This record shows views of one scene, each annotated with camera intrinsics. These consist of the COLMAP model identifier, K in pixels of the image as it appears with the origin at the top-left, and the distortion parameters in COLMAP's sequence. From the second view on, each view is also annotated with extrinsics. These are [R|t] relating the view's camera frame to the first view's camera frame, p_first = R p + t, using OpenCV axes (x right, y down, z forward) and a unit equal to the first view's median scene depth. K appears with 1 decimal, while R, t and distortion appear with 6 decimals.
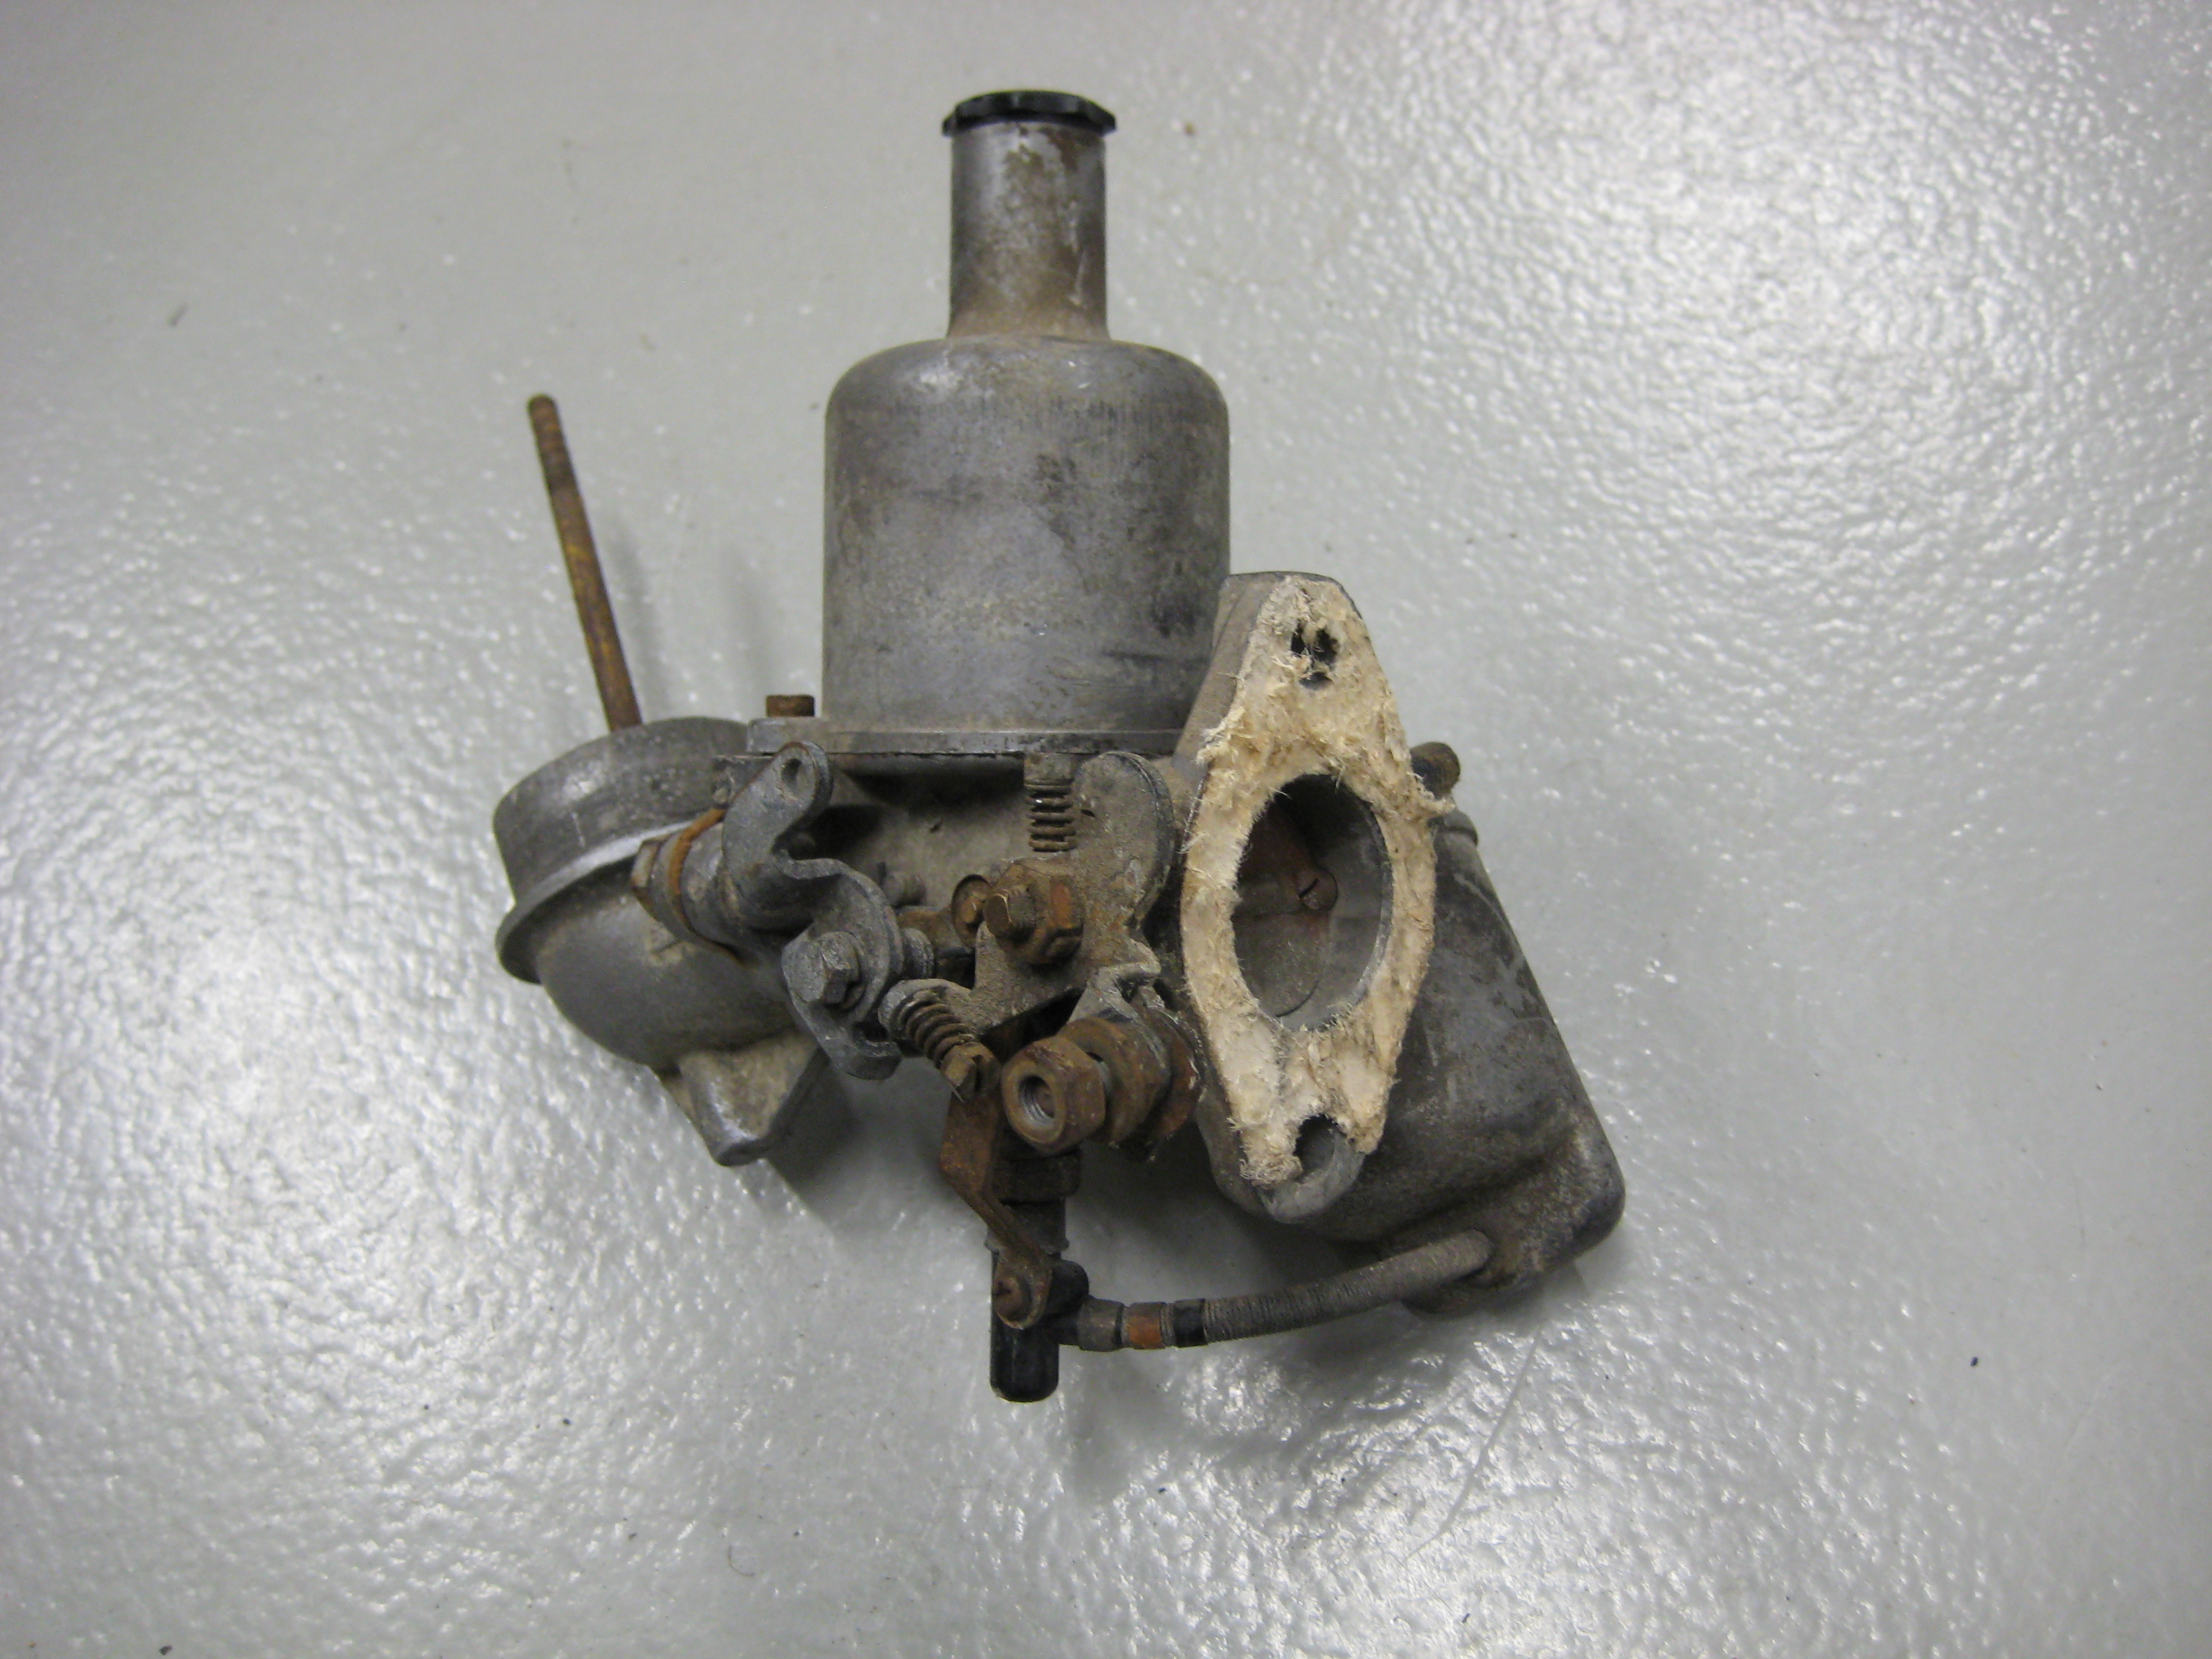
lens RADIAL K [[2403.7, 0, 1106.0], [0, 2403.7, 829.5], [0, 0, 1]] dist [-0.173035, 0.260935]
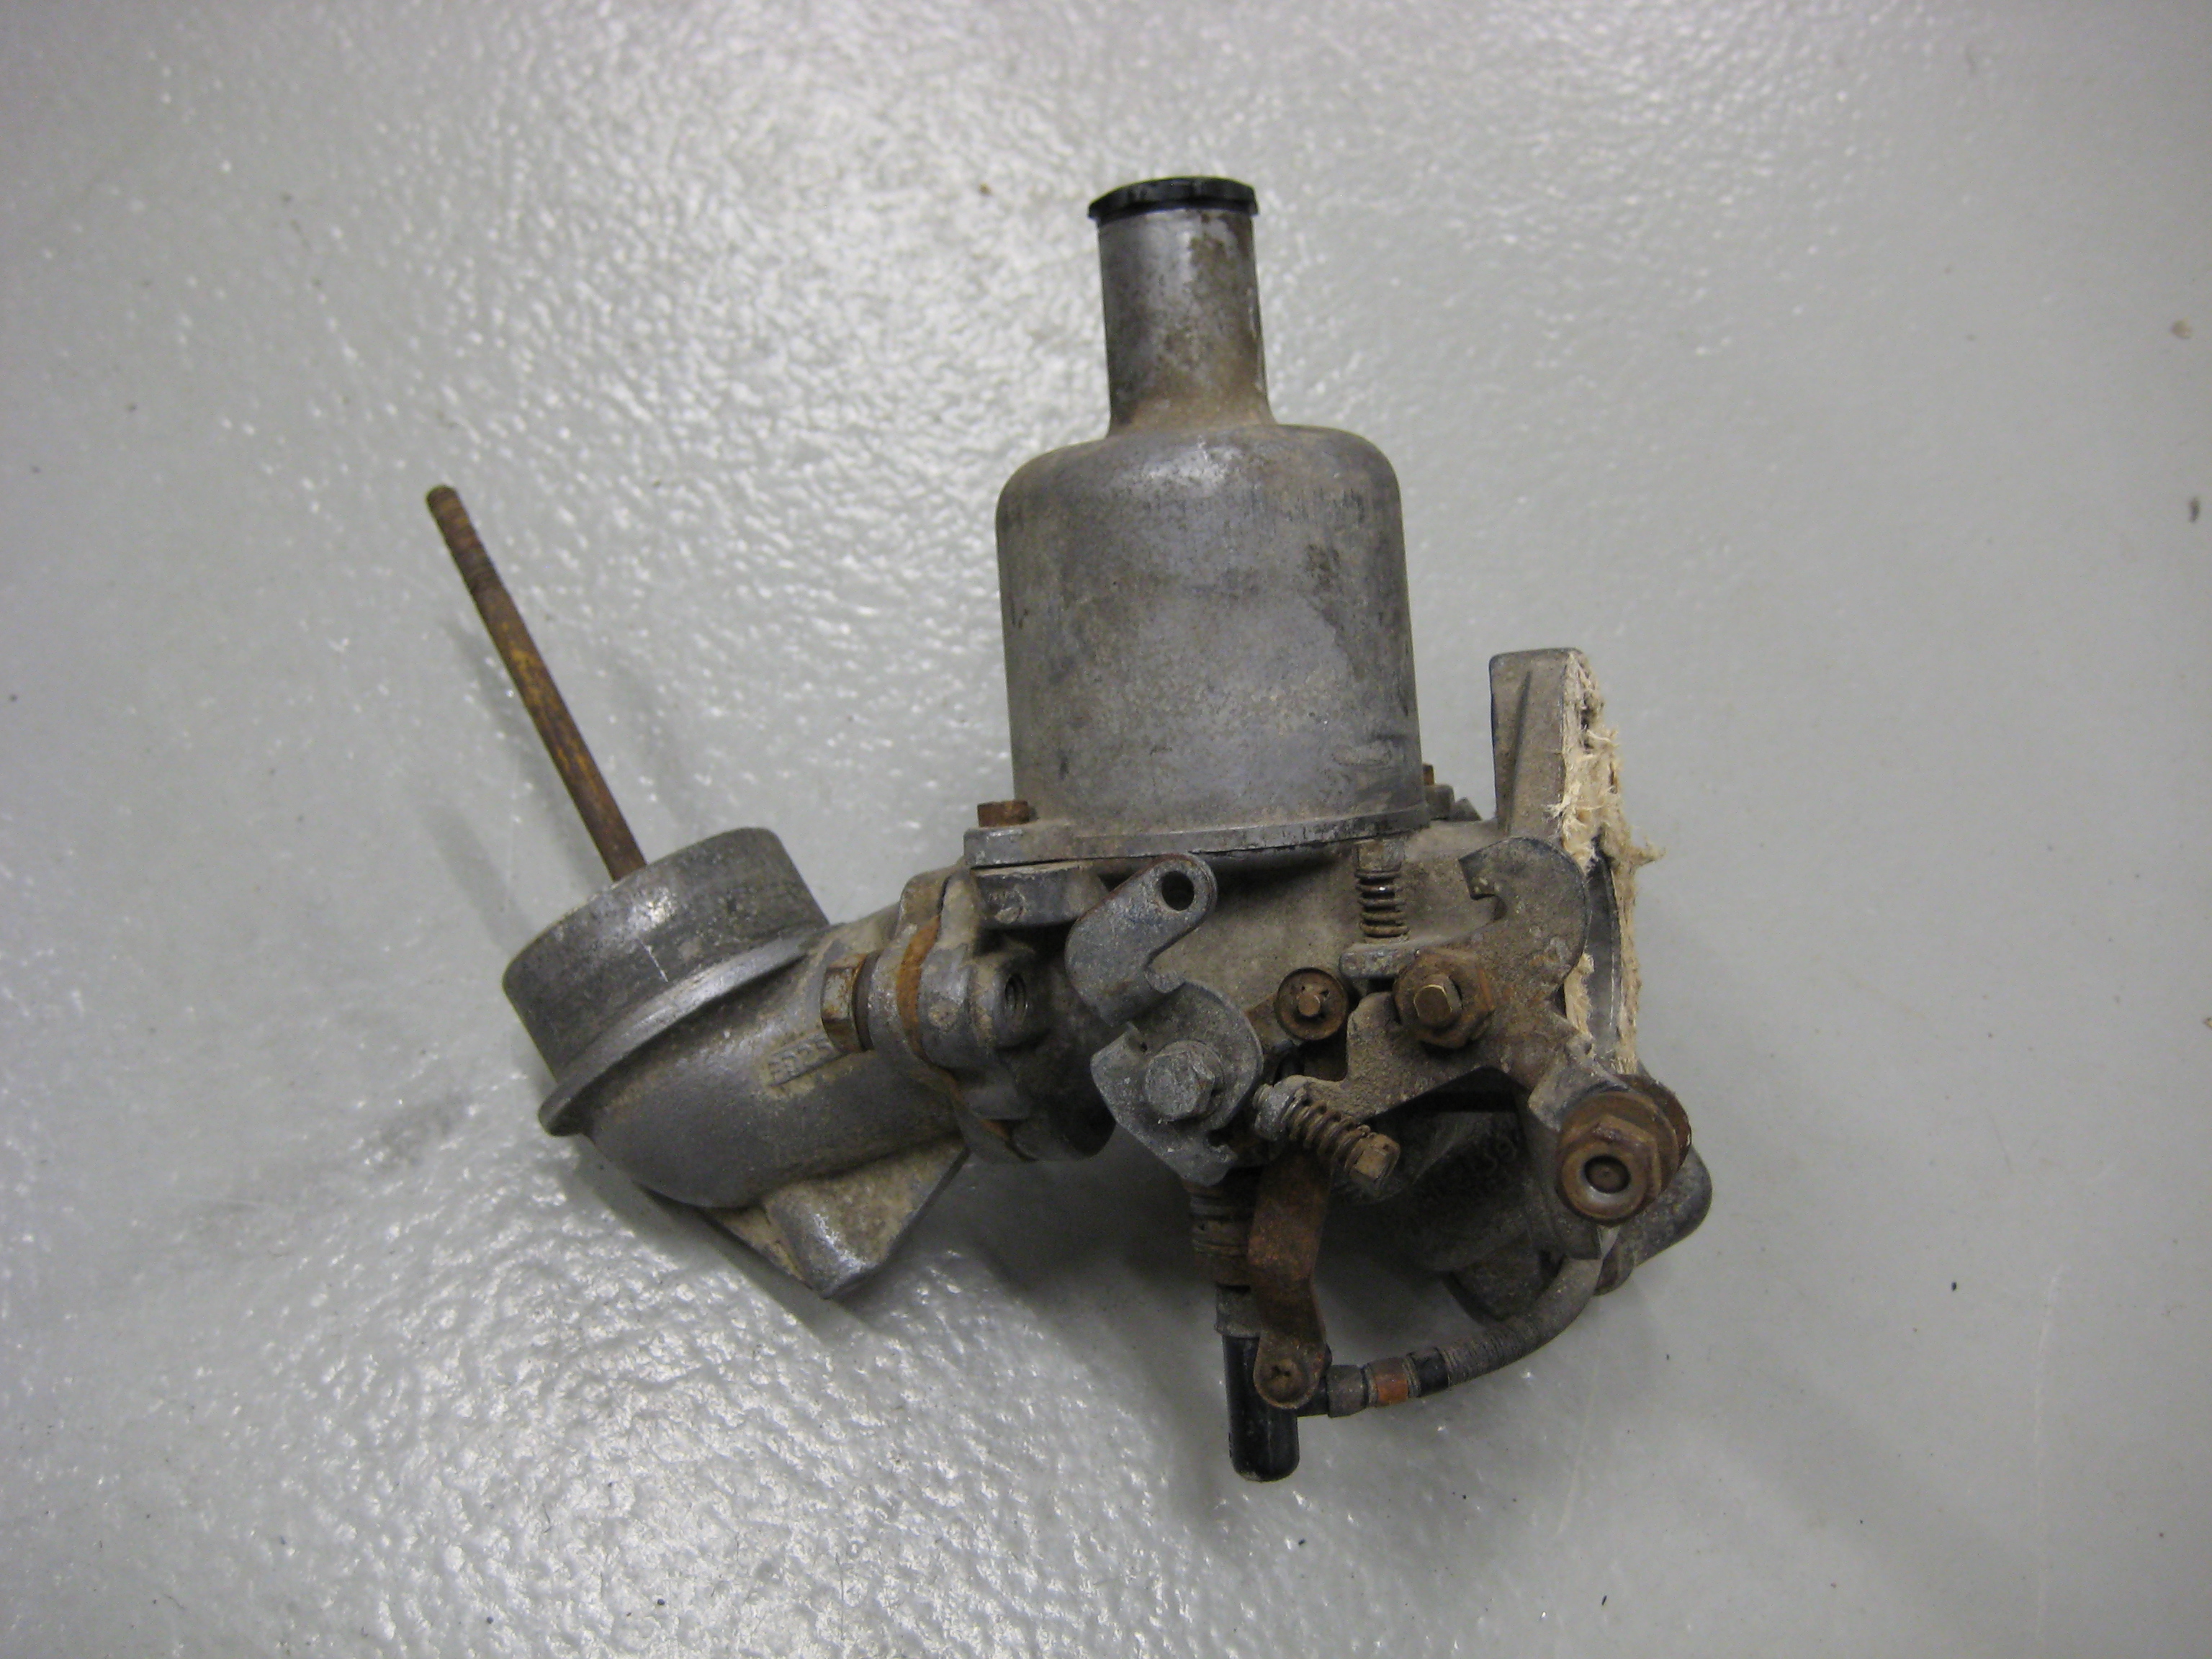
lens RADIAL K [[2403.7, 0, 1106.0], [0, 2403.7, 829.5], [0, 0, 1]] dist [-0.173035, 0.260935]
pose [[0.921586, -0.091669, 0.377195, -0.490885], [0.092484, 0.995586, 0.015992, -0.060659], [-0.376996, 0.020146, 0.925996, 0.099476]]
